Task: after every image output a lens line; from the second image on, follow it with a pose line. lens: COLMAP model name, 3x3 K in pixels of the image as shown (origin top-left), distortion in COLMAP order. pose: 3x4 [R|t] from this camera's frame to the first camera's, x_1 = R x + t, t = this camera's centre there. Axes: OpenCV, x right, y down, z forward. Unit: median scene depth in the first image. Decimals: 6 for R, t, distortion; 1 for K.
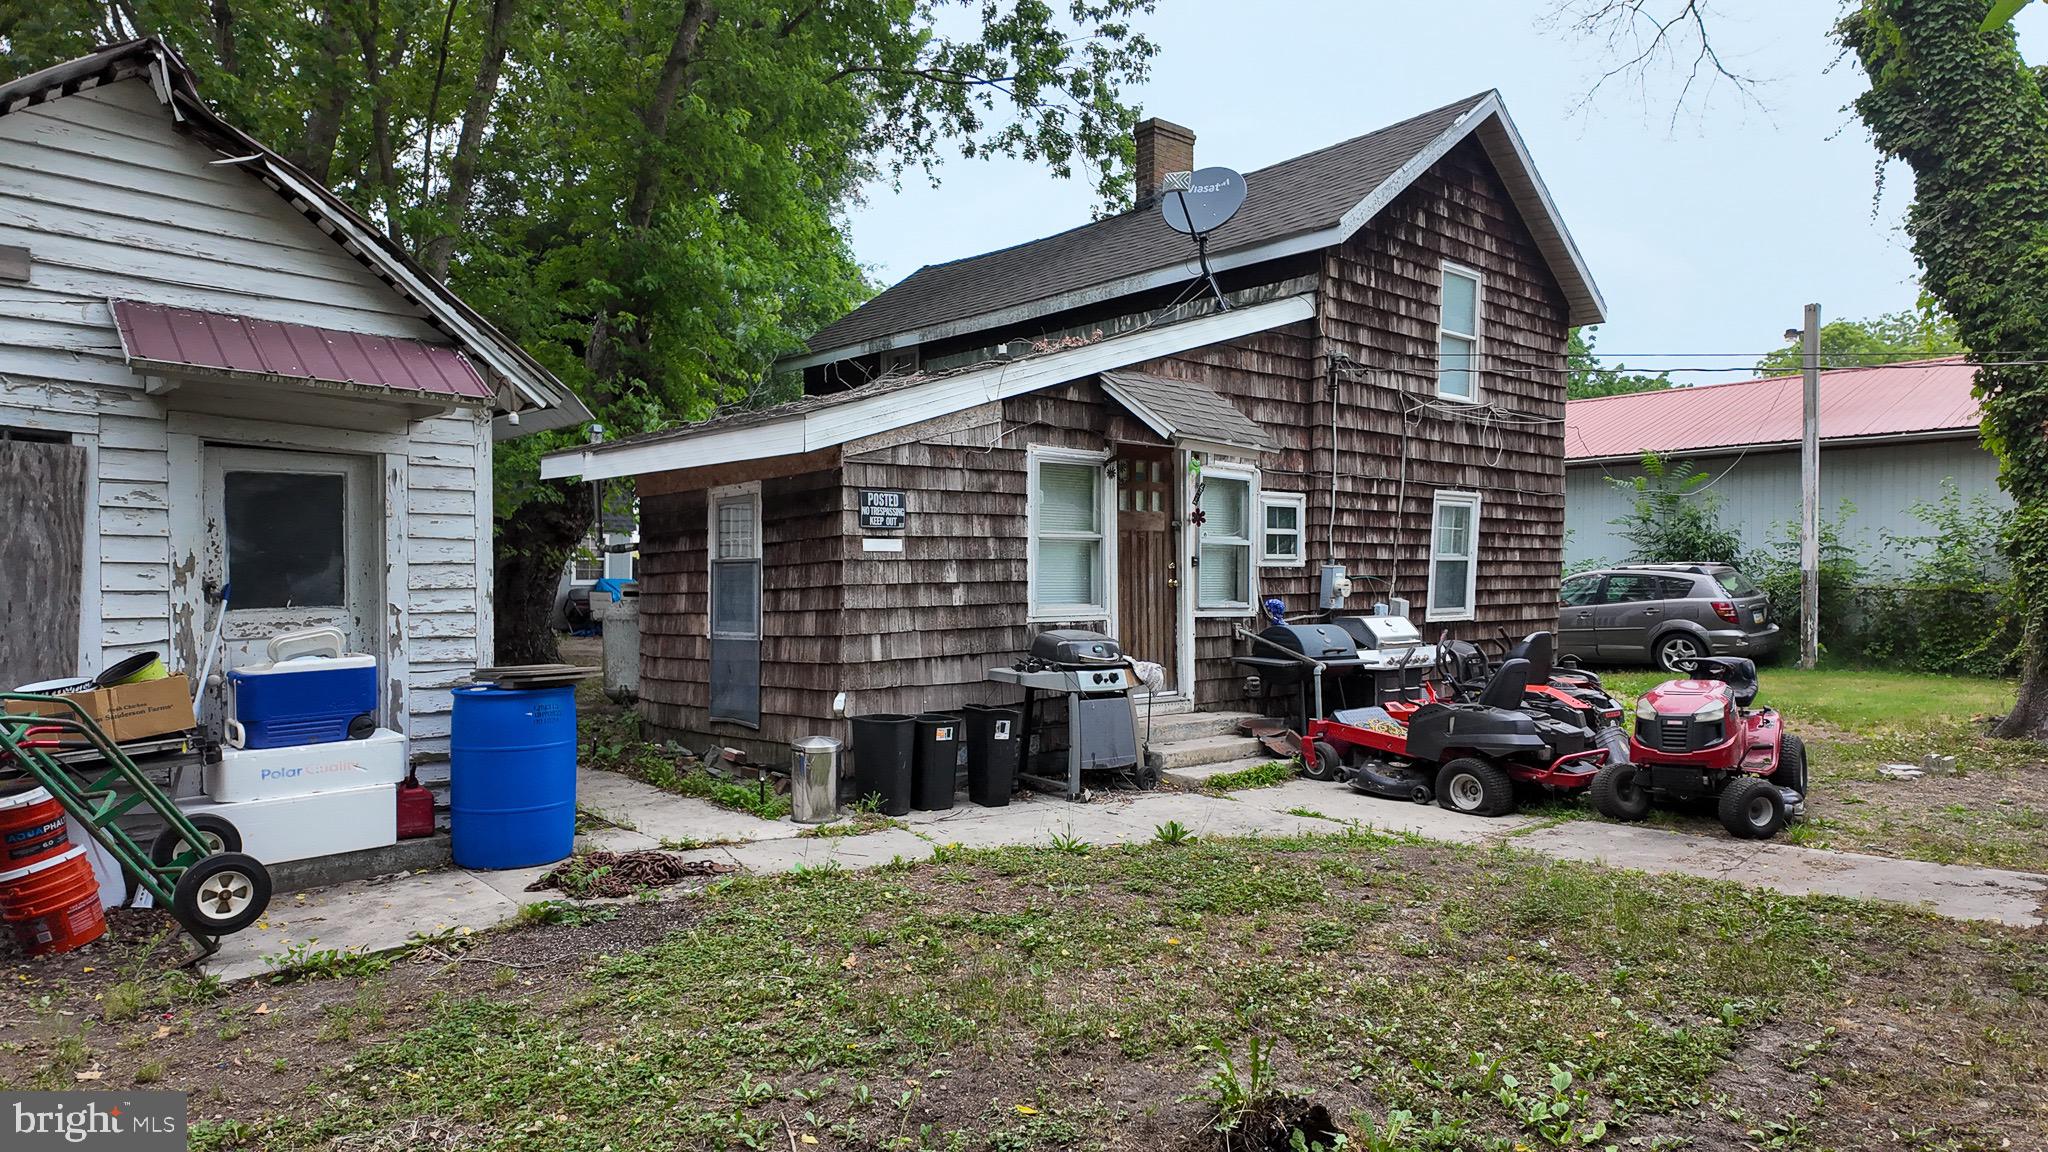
lens RADIAL K [[1190.3, 0, 1024.0], [0, 1190.3, 576.0], [0, 0, 1]] dist [0.098512, -0.113034]
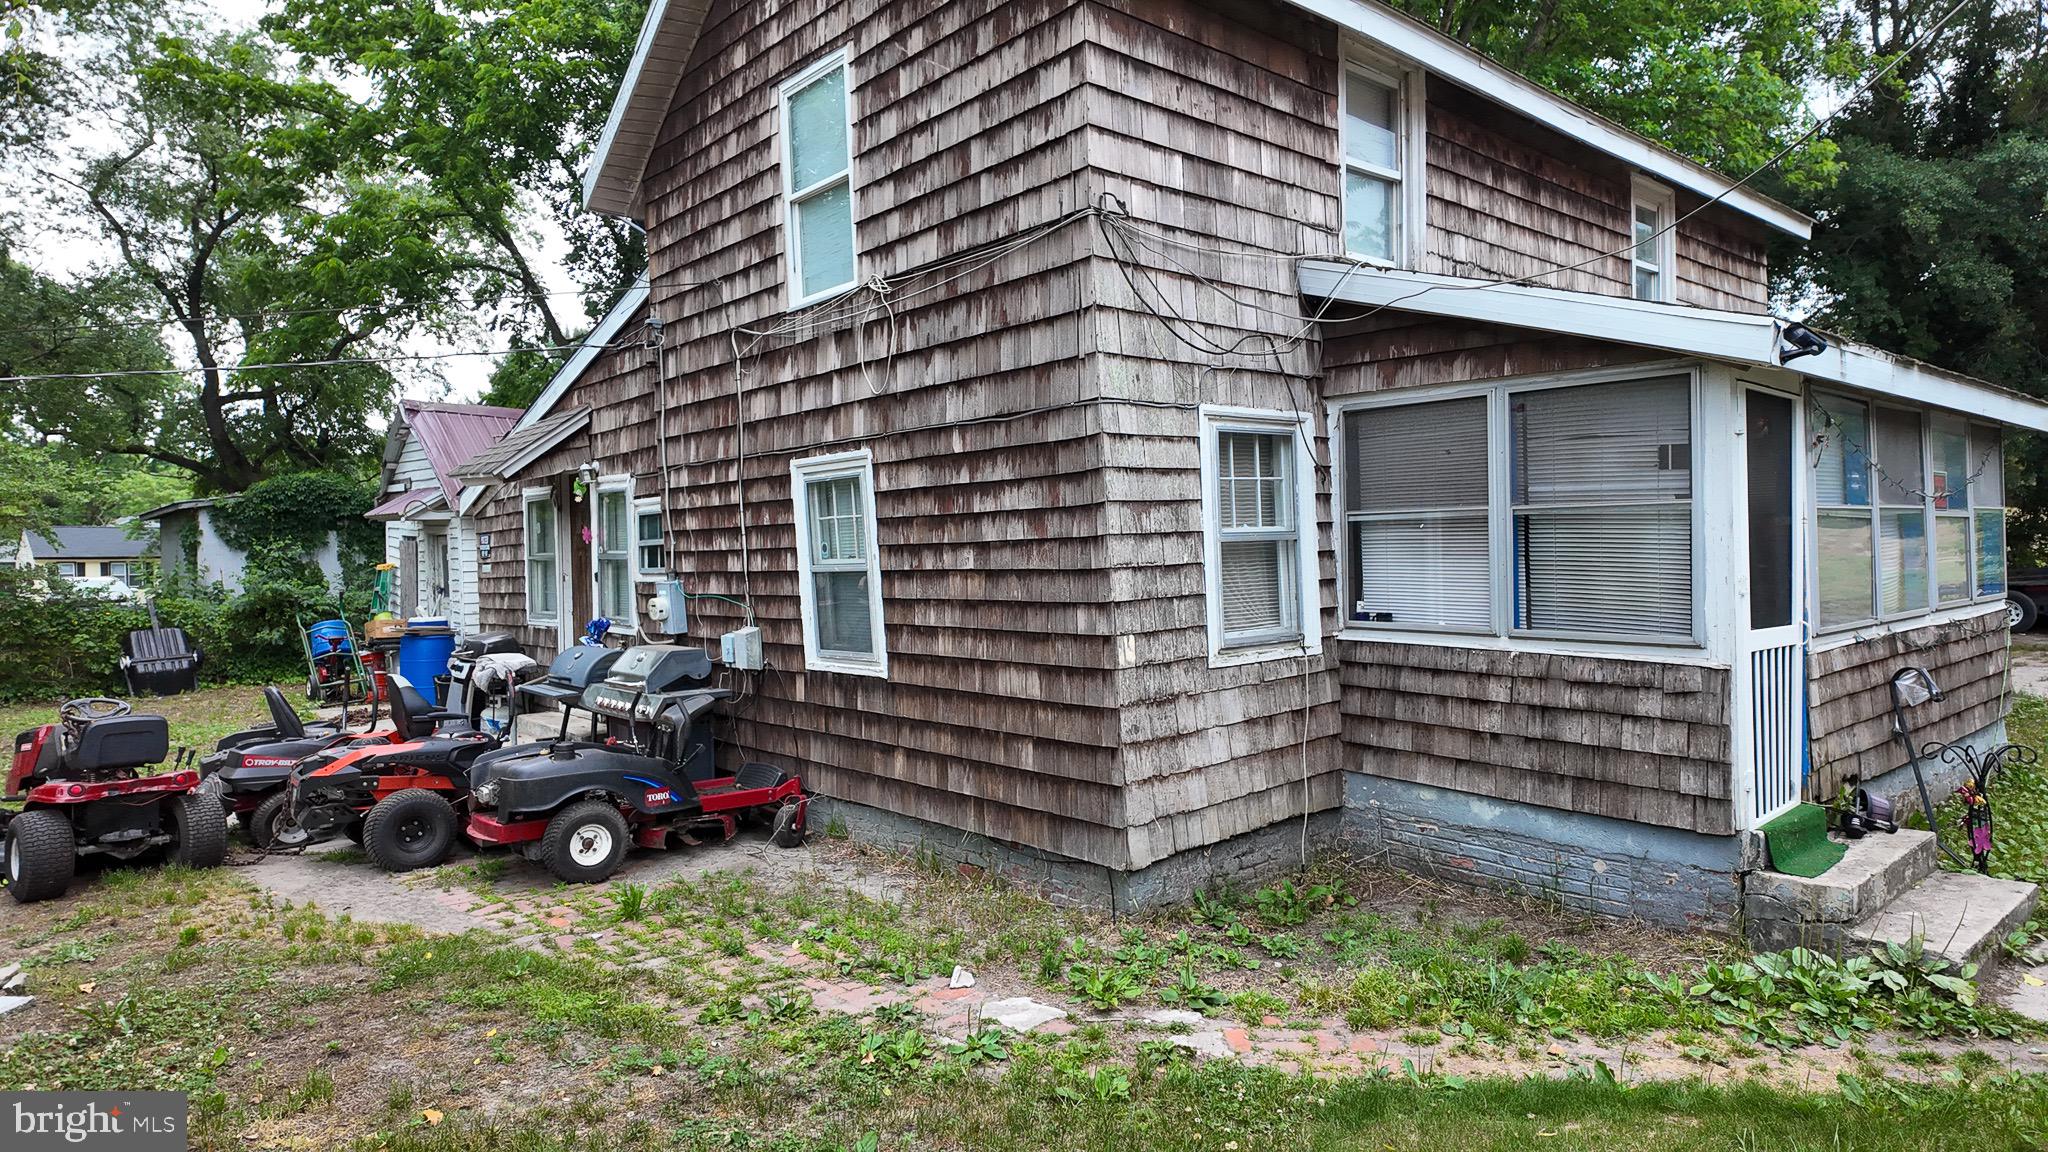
lens RADIAL K [[1203.9, 0, 1013.3], [0, 1203.9, 575.9], [0, 0, 1]] dist [0.126979, -0.150745]
pose [[-0.024826, 0.023479, -0.999416, 1.384034], [0.025578, 0.999412, 0.022844, -0.031916], [0.999365, -0.024996, -0.025412, 1.606937]]
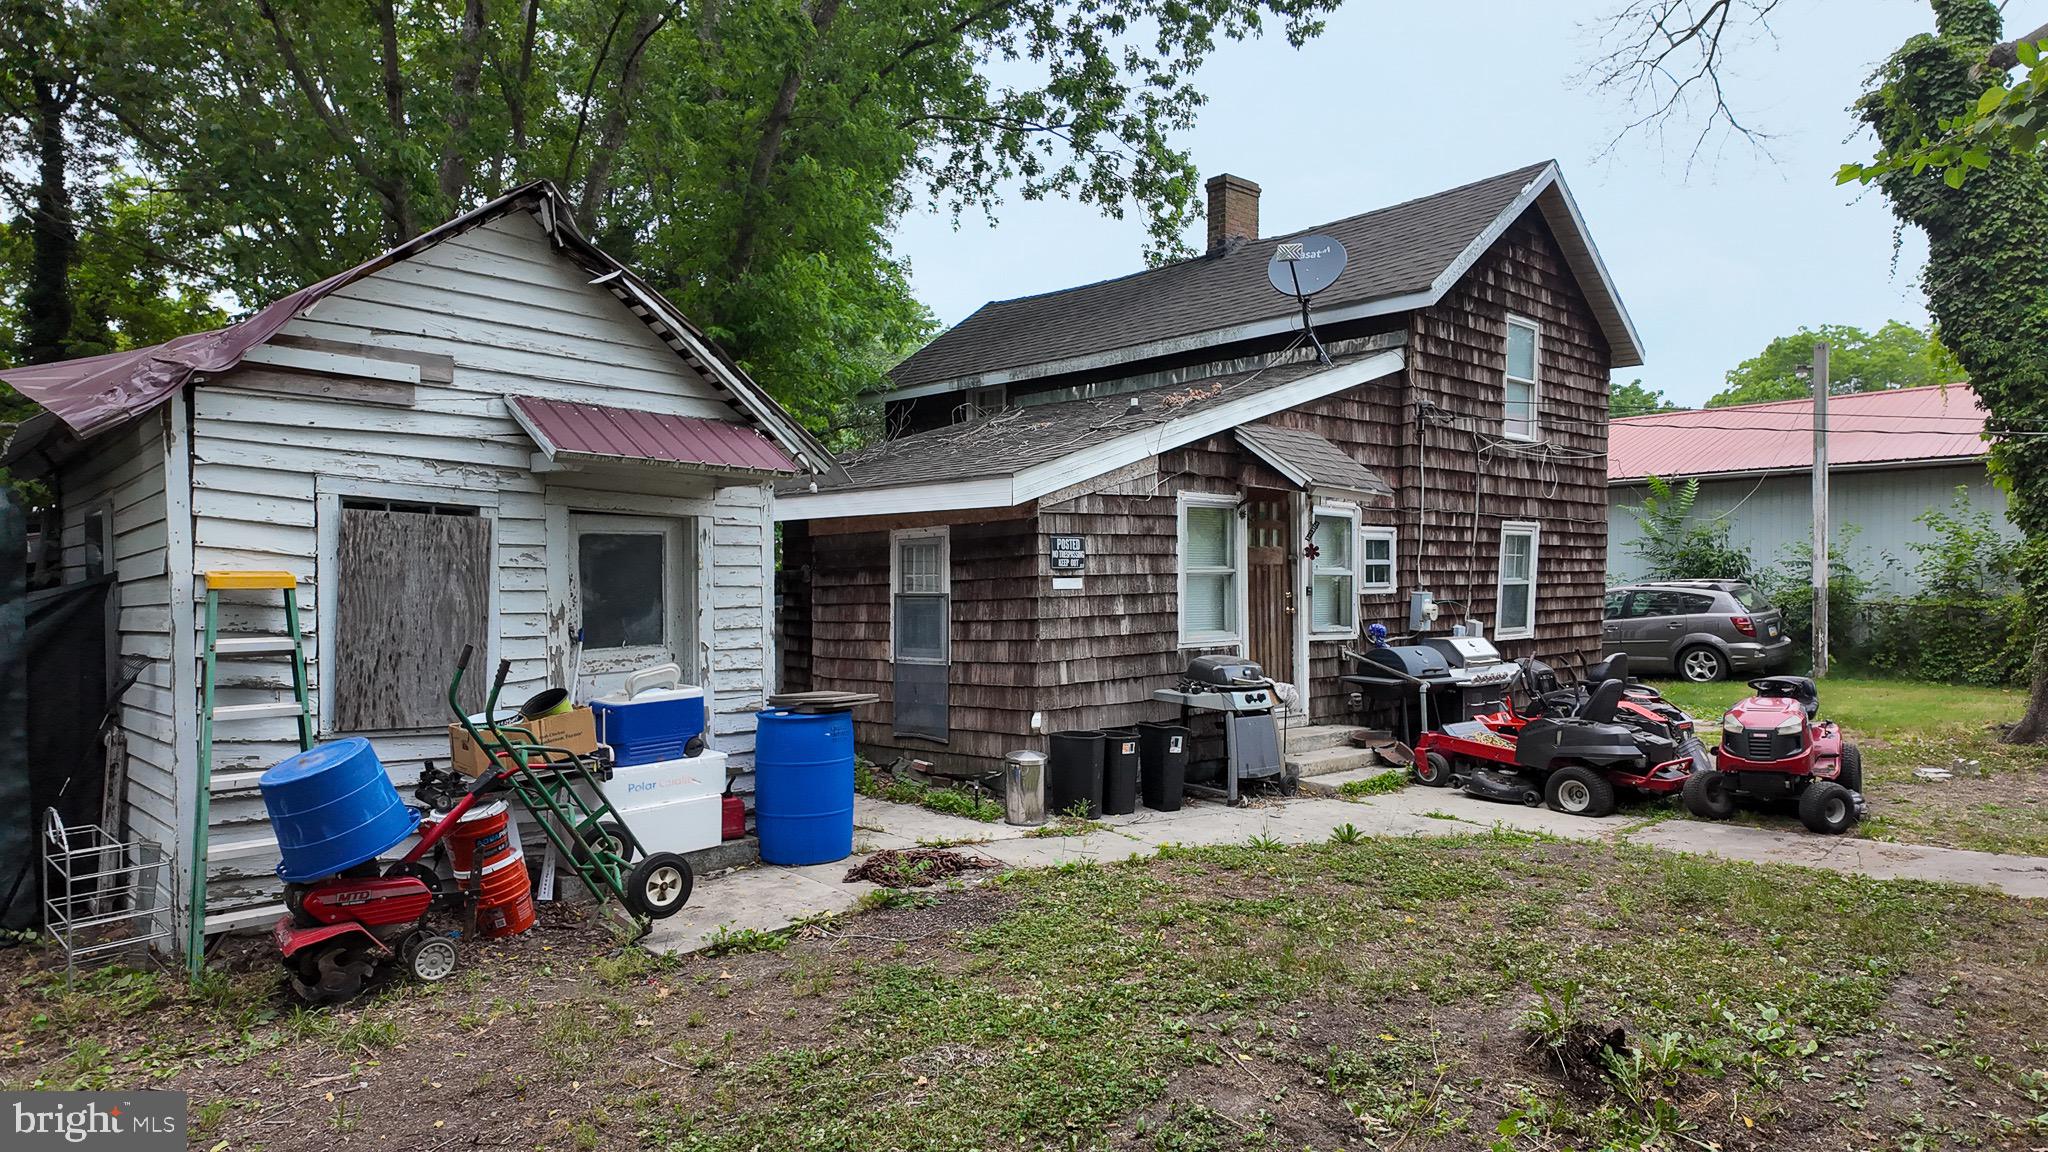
lens RADIAL K [[1190.3, 0, 1024.0], [0, 1190.3, 576.0], [0, 0, 1]] dist [0.098512, -0.113034]
pose [[0.999734, -0.003729, 0.022755, -0.173815], [0.003798, 0.999988, -0.002966, -0.027856], [-0.022743, 0.003052, 0.999737, -0.136057]]
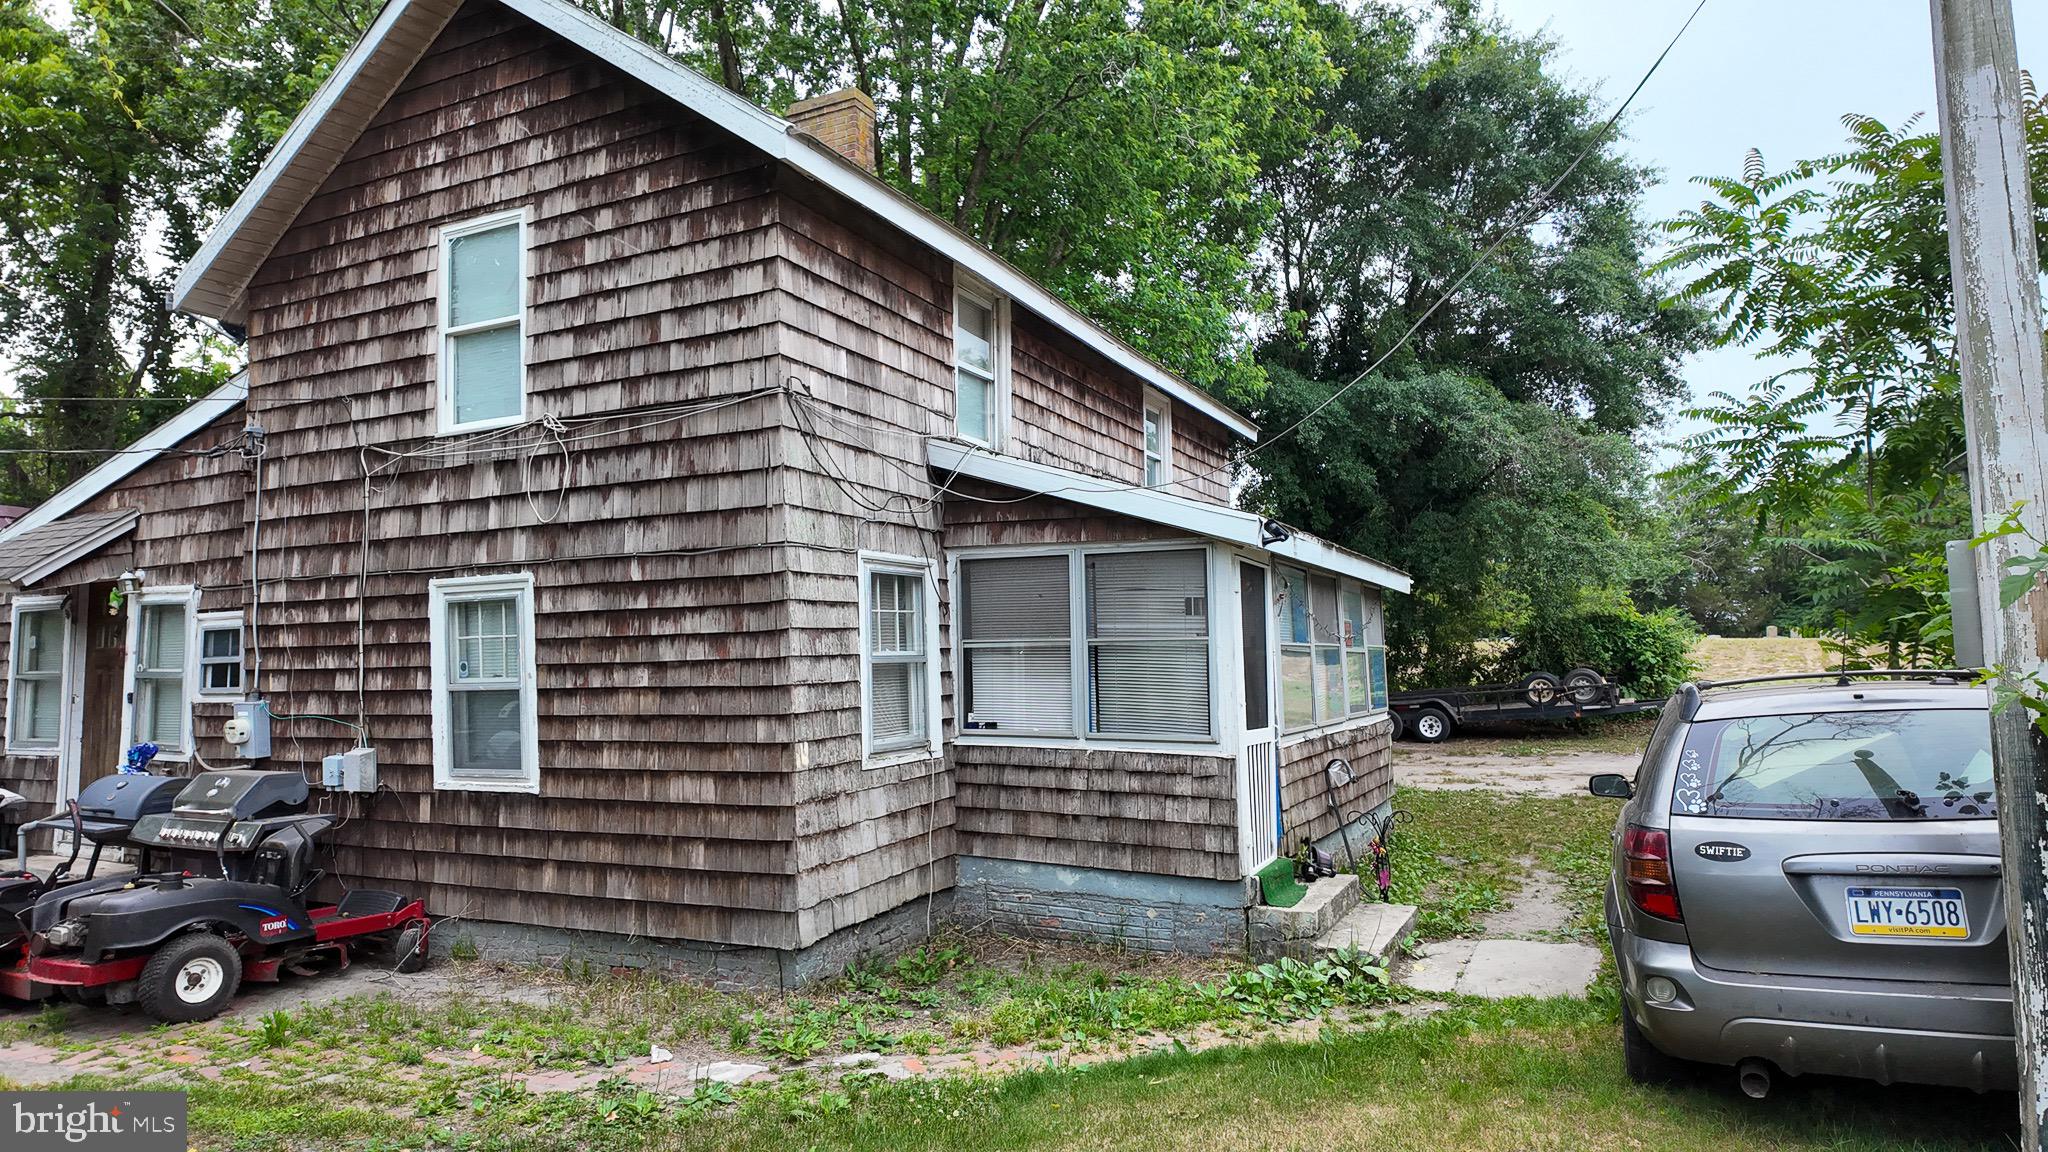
lens RADIAL K [[1203.9, 0, 1013.3], [0, 1203.9, 575.9], [0, 0, 1]] dist [0.126979, -0.150745]
pose [[0.357069, -0.070807, -0.931390, 1.504787], [0.015511, 0.997435, -0.069882, -0.033088], [0.933949, 0.010505, 0.357251, 1.499611]]
